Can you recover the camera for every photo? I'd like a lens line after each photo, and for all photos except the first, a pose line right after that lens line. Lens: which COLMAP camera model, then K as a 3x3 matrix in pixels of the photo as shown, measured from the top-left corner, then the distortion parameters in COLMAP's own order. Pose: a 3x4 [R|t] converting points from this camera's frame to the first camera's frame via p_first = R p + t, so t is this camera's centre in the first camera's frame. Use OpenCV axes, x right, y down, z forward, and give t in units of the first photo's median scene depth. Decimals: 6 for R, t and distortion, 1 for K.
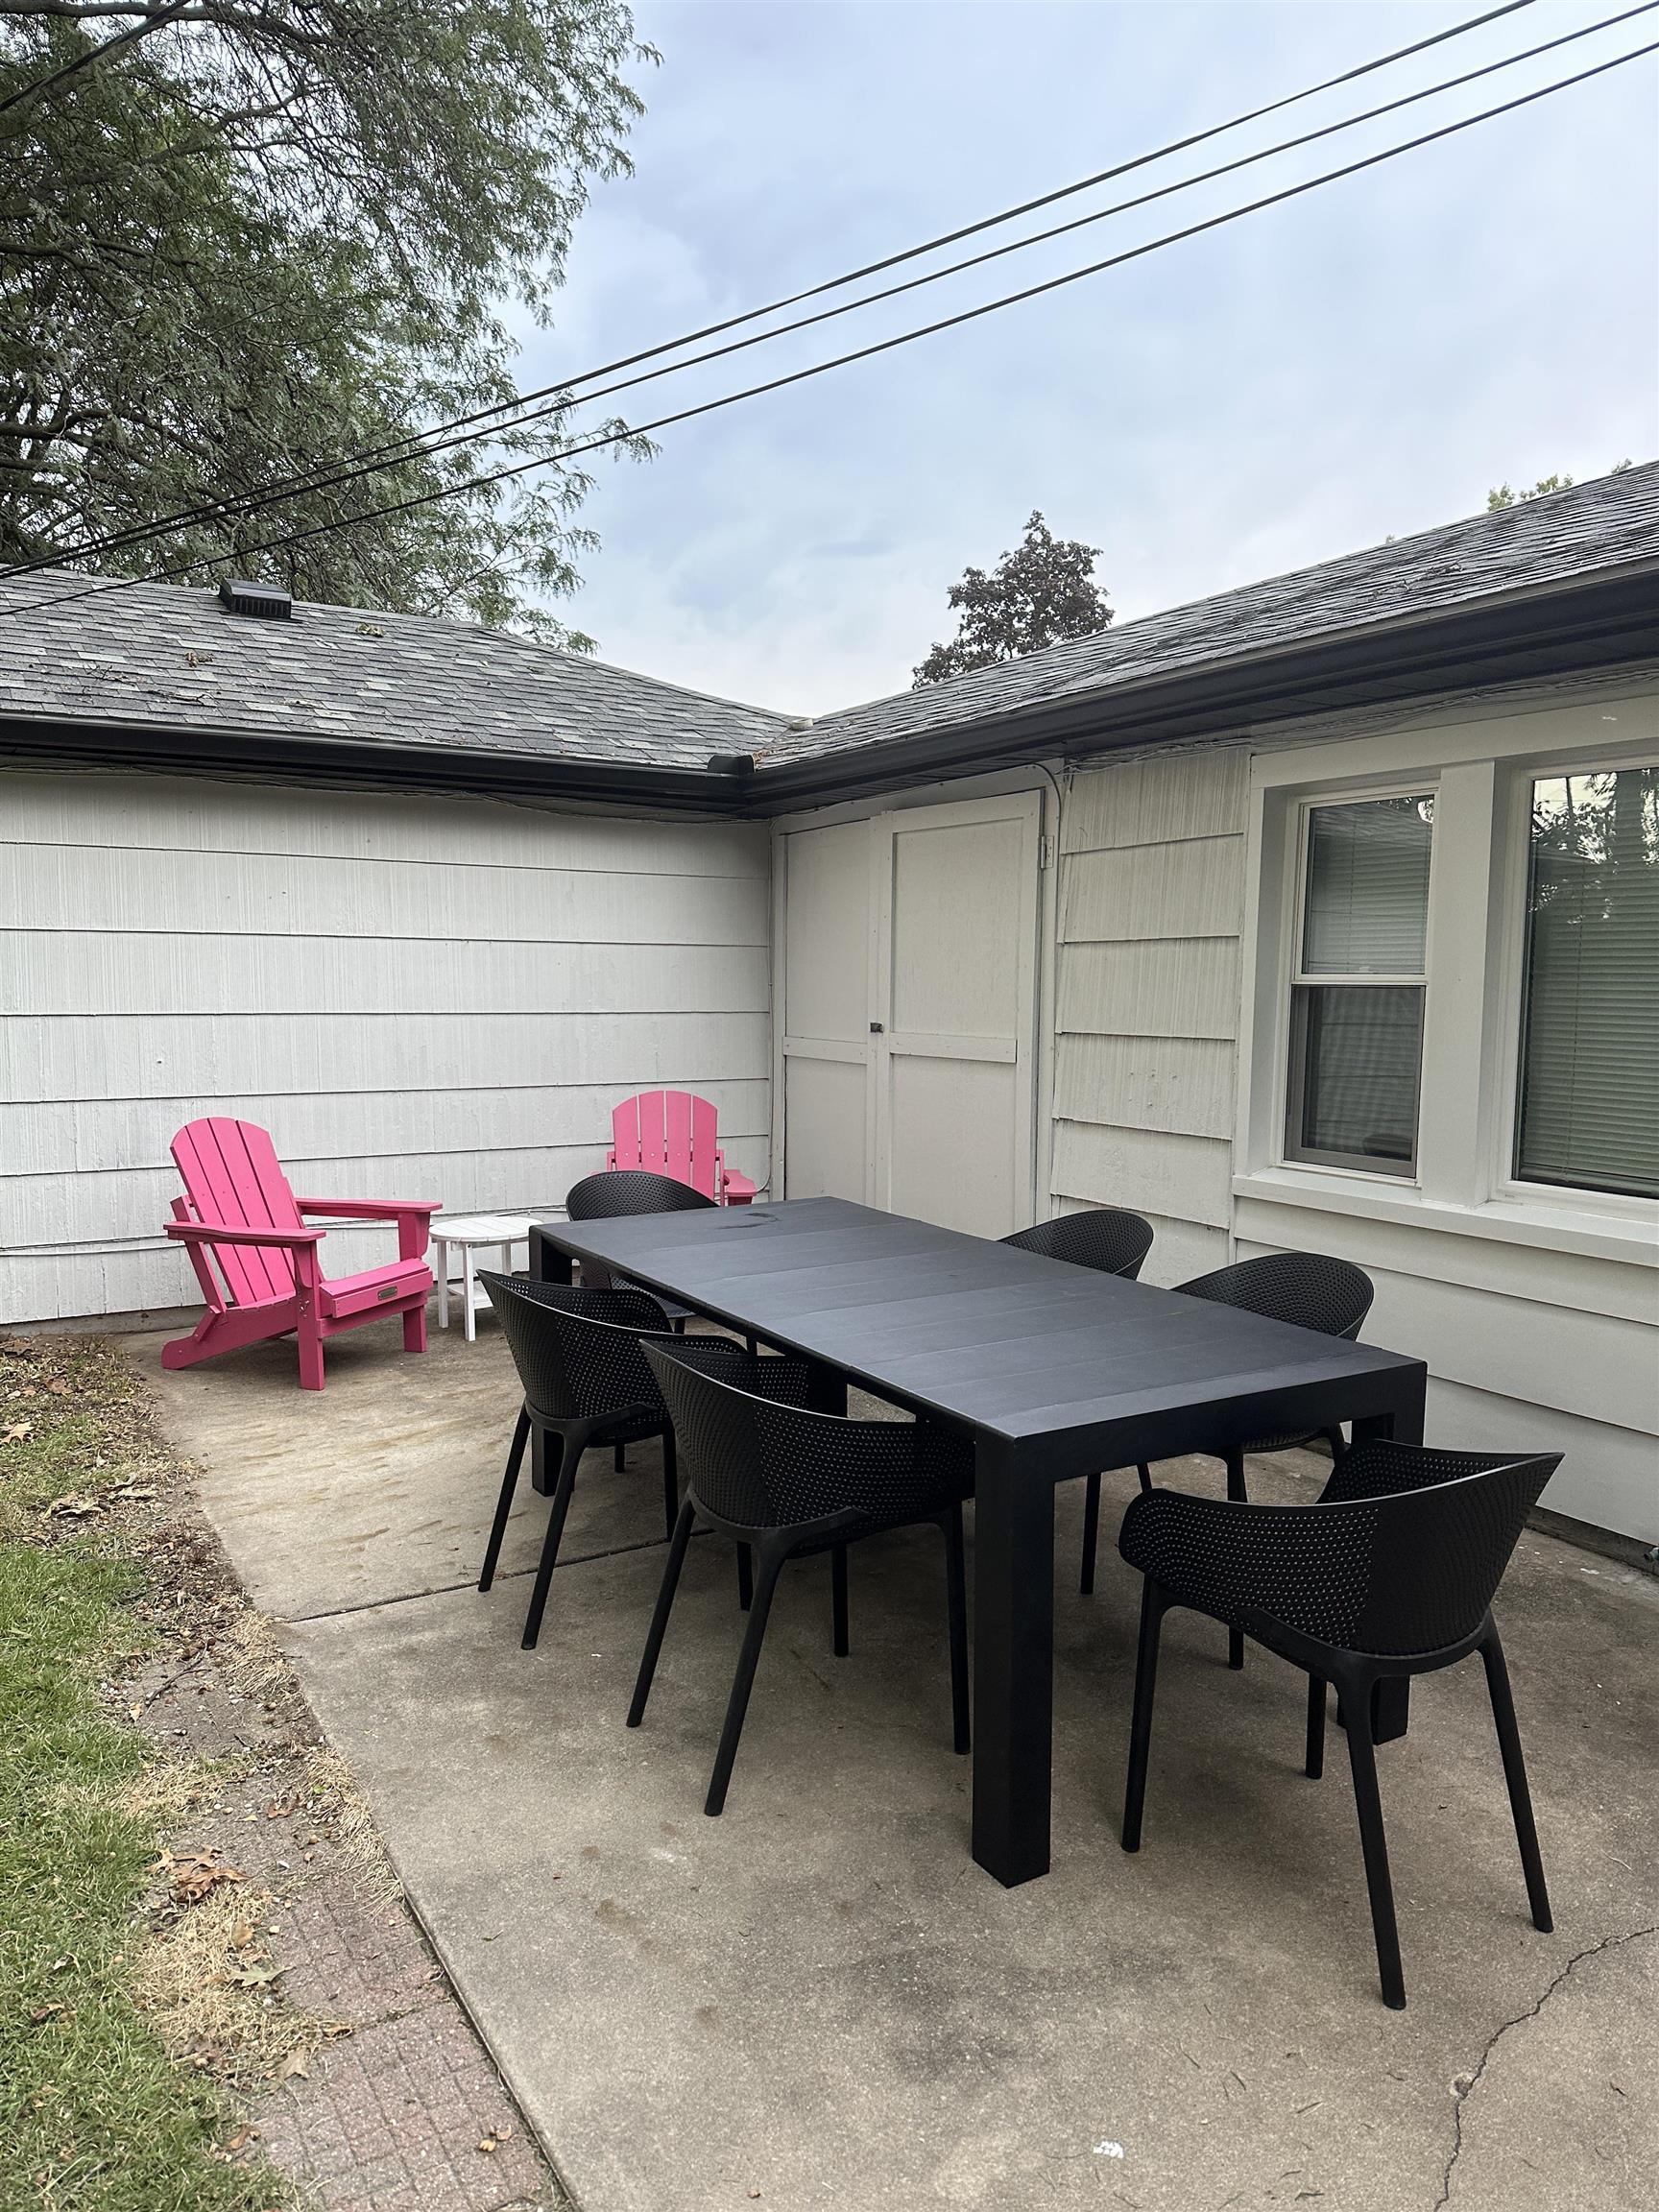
lens RADIAL K [[1543.9, 0, 829.8], [0, 1543.9, 1112.9], [0, 0, 1]] dist [0.102248, -0.154877]
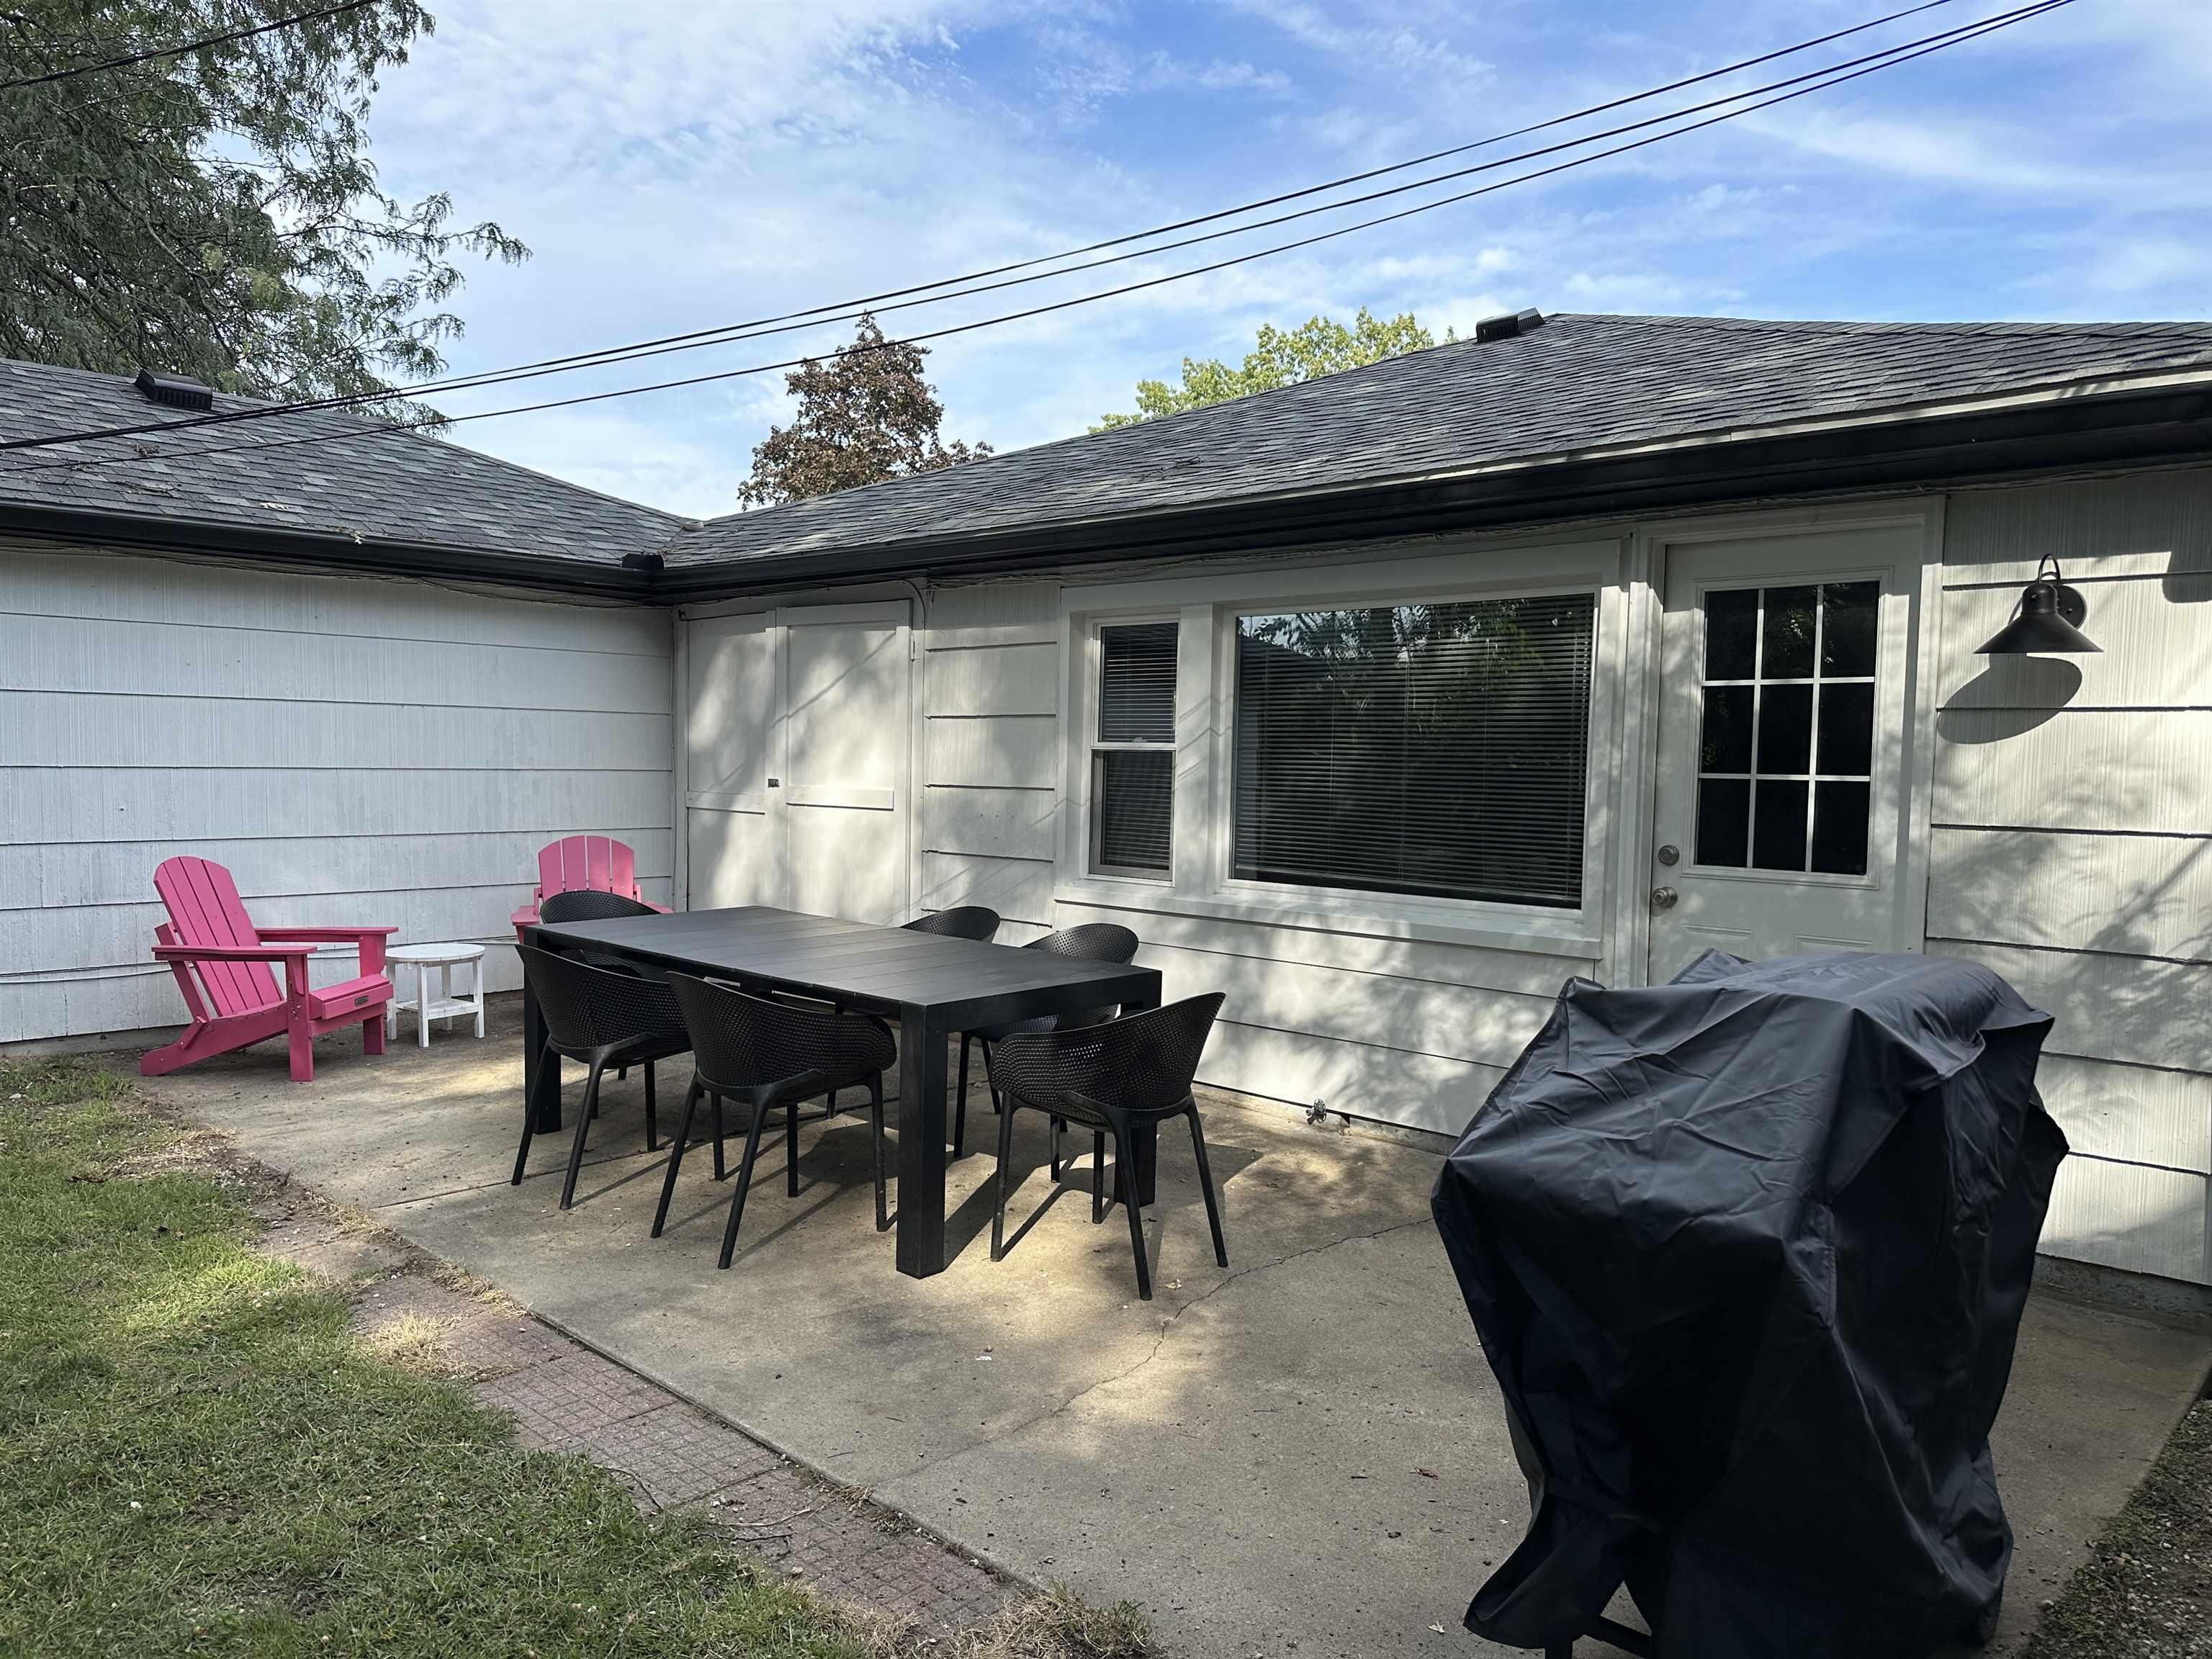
lens RADIAL K [[1557.4, 0, 1106.0], [0, 1557.4, 829.5], [0, 0, 1]] dist [0.105868, -0.000658]
pose [[0.960351, -0.009584, 0.278628, -0.070725], [0.019508, 0.999269, -0.032867, 0.032562], [-0.278109, 0.036999, 0.959837, -0.295225]]
